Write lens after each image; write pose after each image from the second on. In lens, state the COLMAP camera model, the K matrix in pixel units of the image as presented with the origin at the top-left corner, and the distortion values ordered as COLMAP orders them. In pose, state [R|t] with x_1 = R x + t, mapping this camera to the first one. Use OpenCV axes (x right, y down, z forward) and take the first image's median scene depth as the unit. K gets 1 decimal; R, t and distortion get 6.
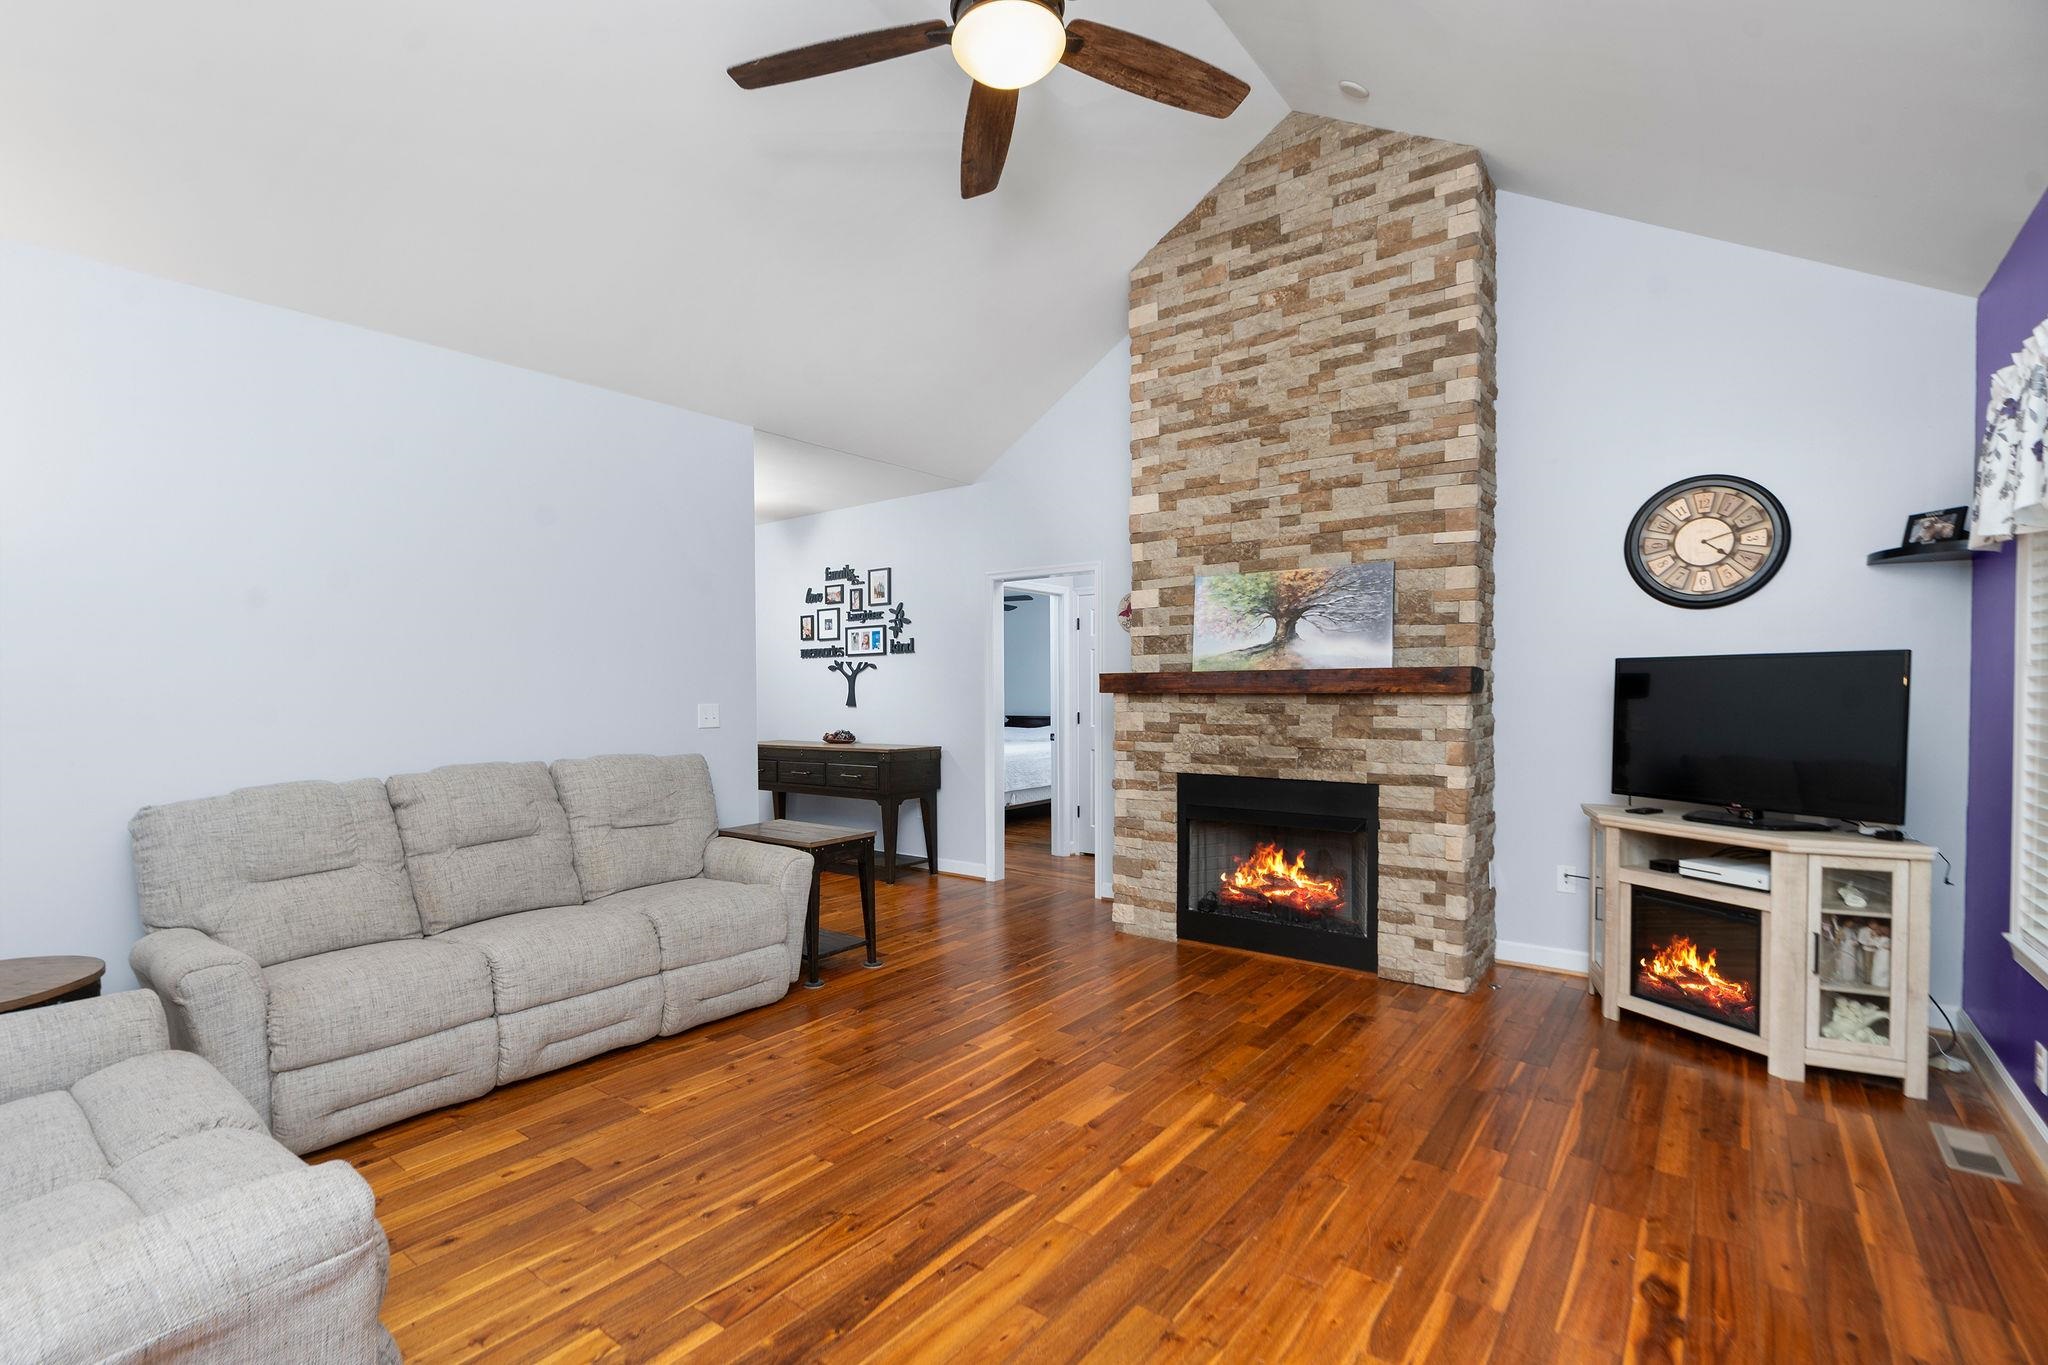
lens RADIAL K [[947.2, 0, 977.5], [0, 947.2, 699.8], [0, 0, 1]] dist [0.001926, 0.000516]
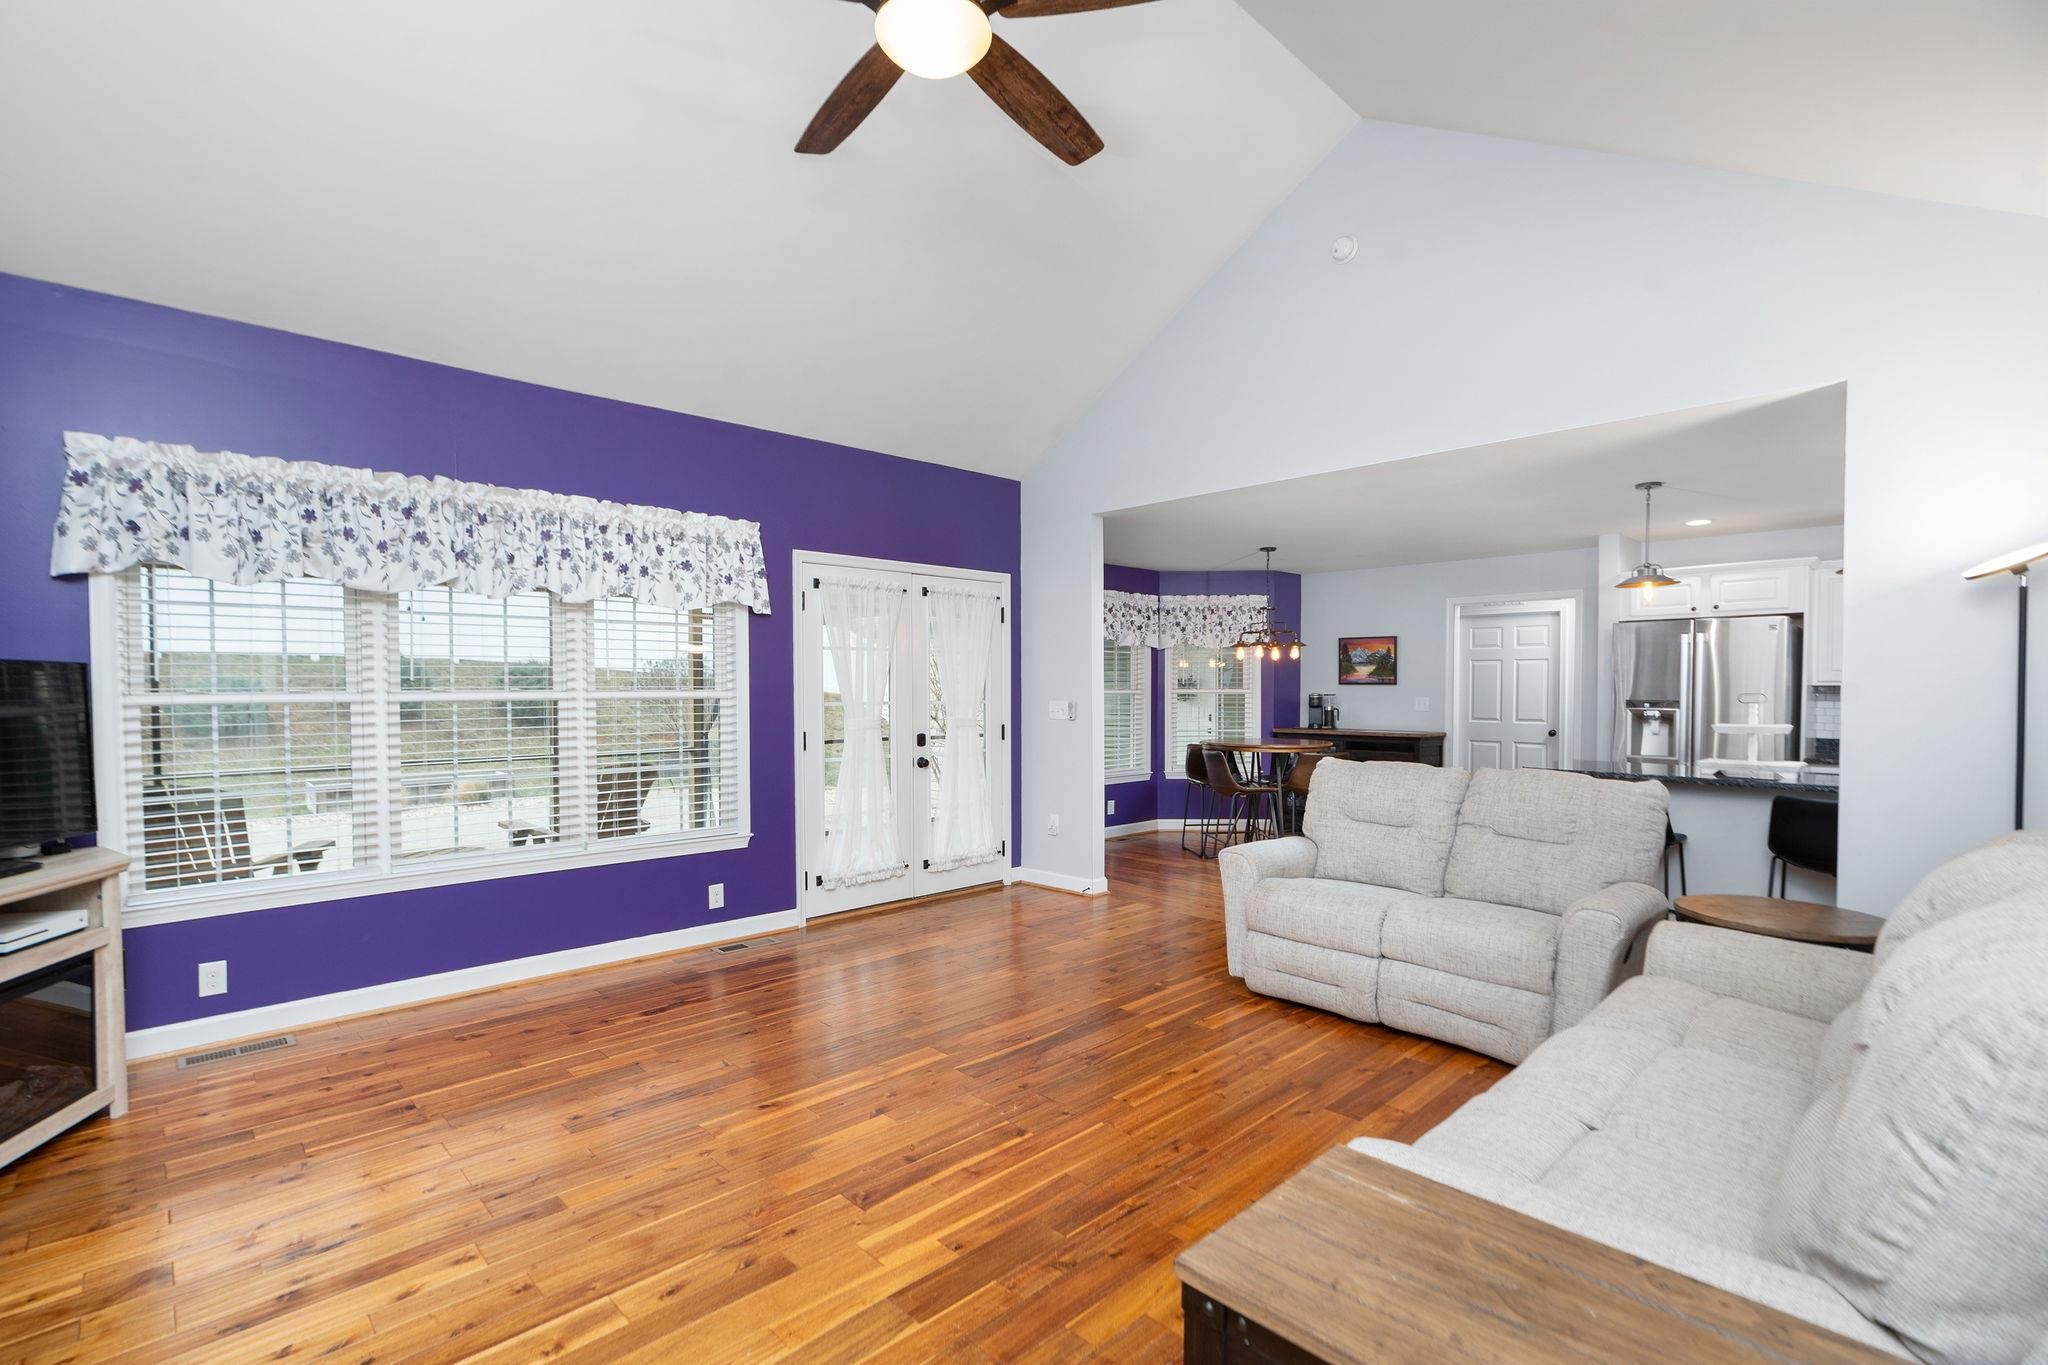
lens RADIAL K [[947.2, 0, 977.5], [0, 947.2, 699.8], [0, 0, 1]] dist [0.001926, 0.000516]
pose [[-0.989357, 0.008597, 0.145255, -0.092523], [0.012920, 0.999500, 0.028844, -0.019264], [-0.144934, 0.030414, -0.988974, 1.243924]]
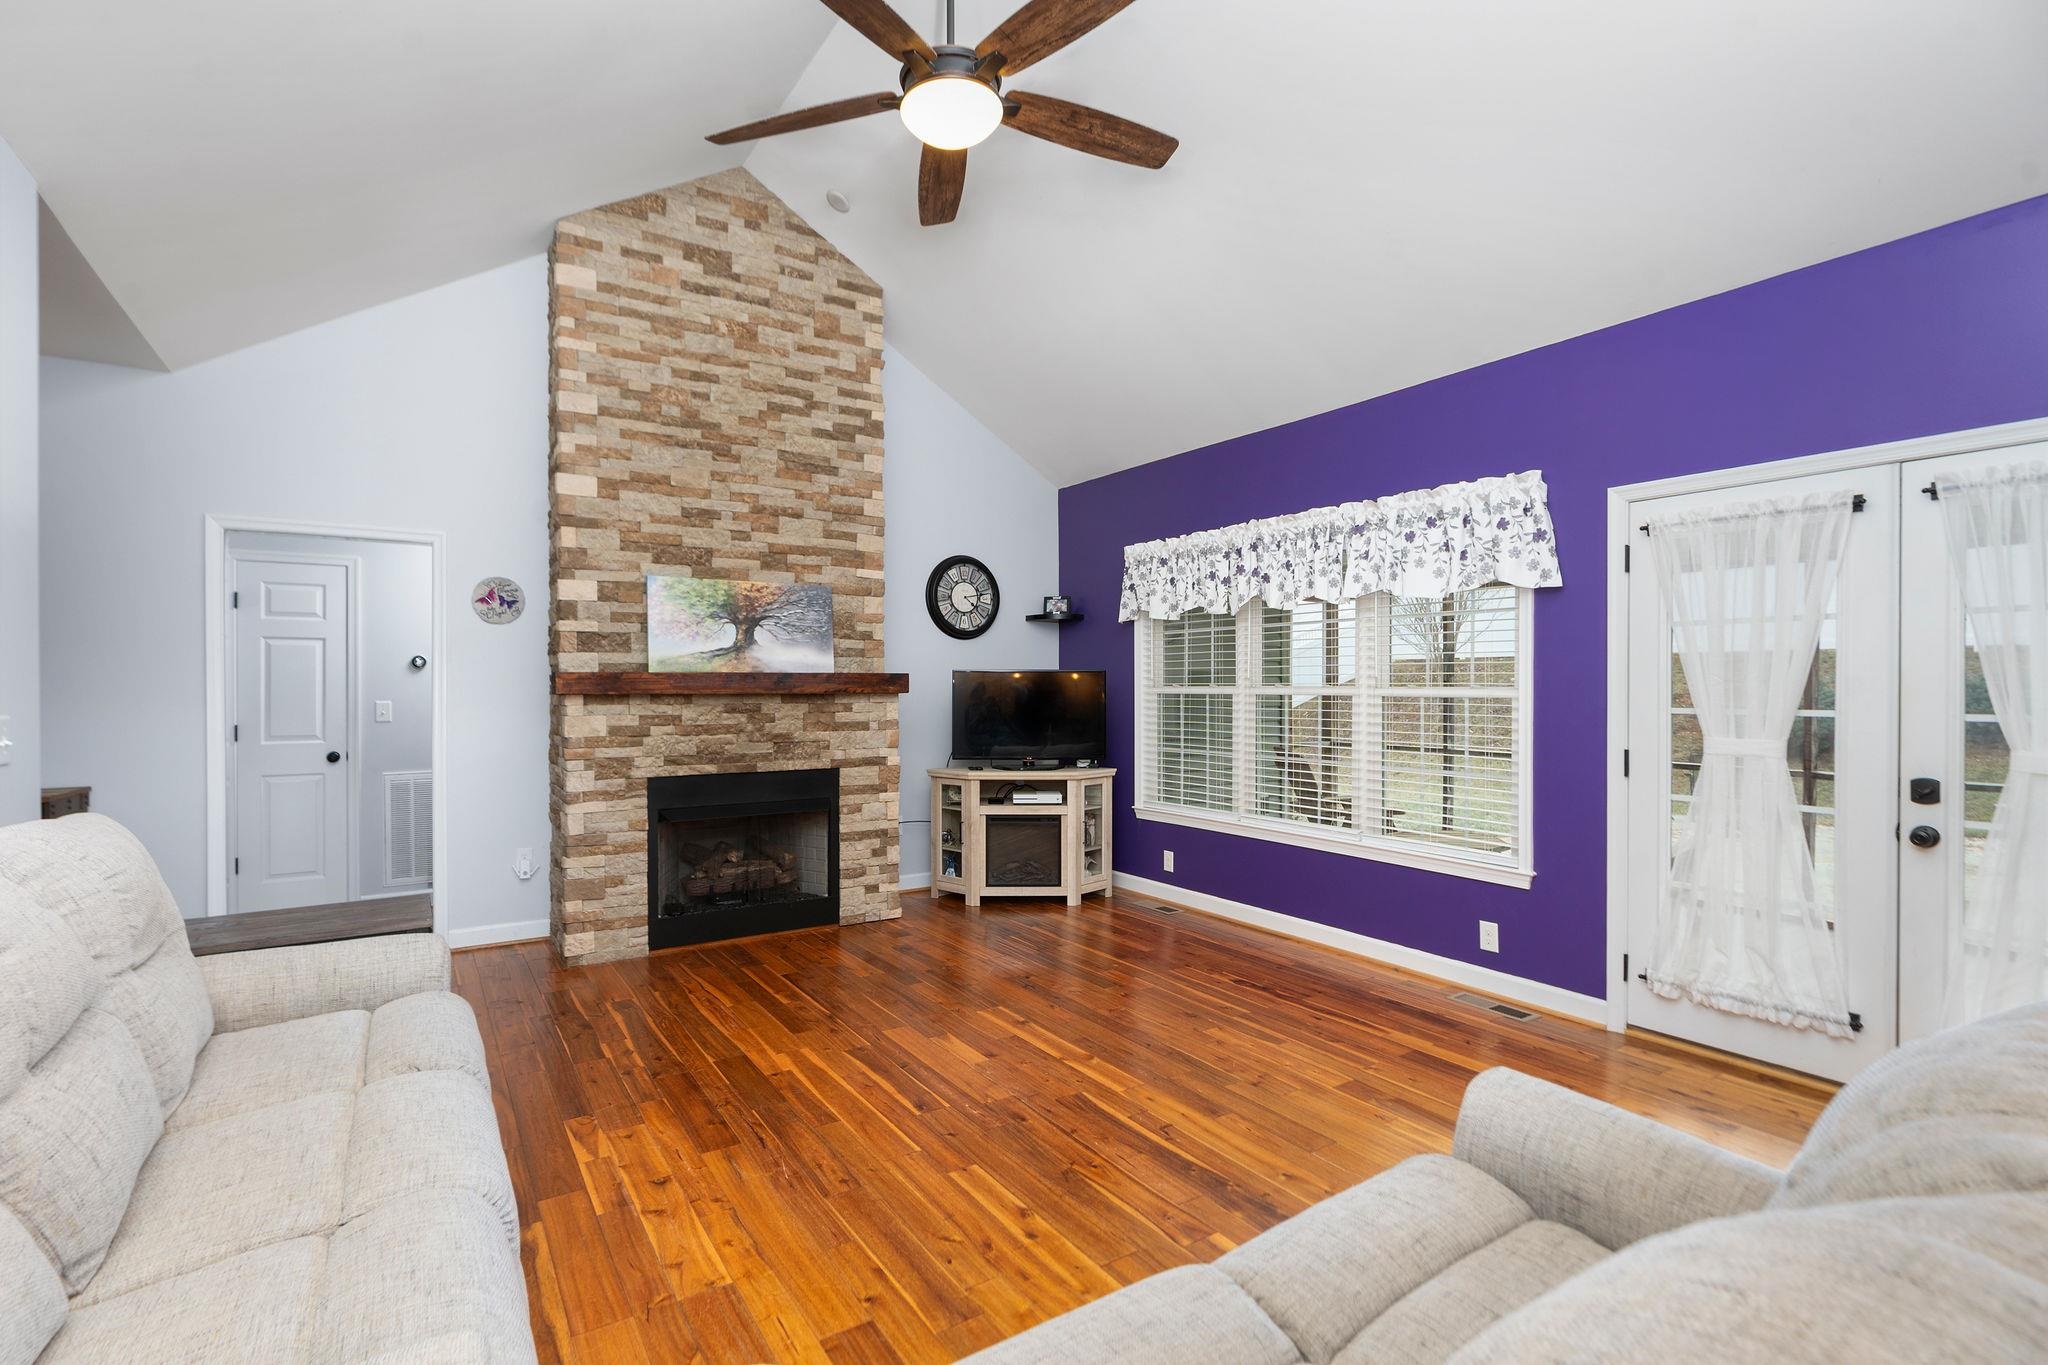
lens RADIAL K [[949.5, 0, 1024.0], [0, 949.5, 682.5], [0, 0, 1]] dist [-0.001142, 0.000078]
pose [[0.308655, 0.009124, 0.951130, -0.627694], [0.012484, 0.999829, -0.013642, -0.001305], [-0.951092, 0.016085, 0.308488, 0.366504]]
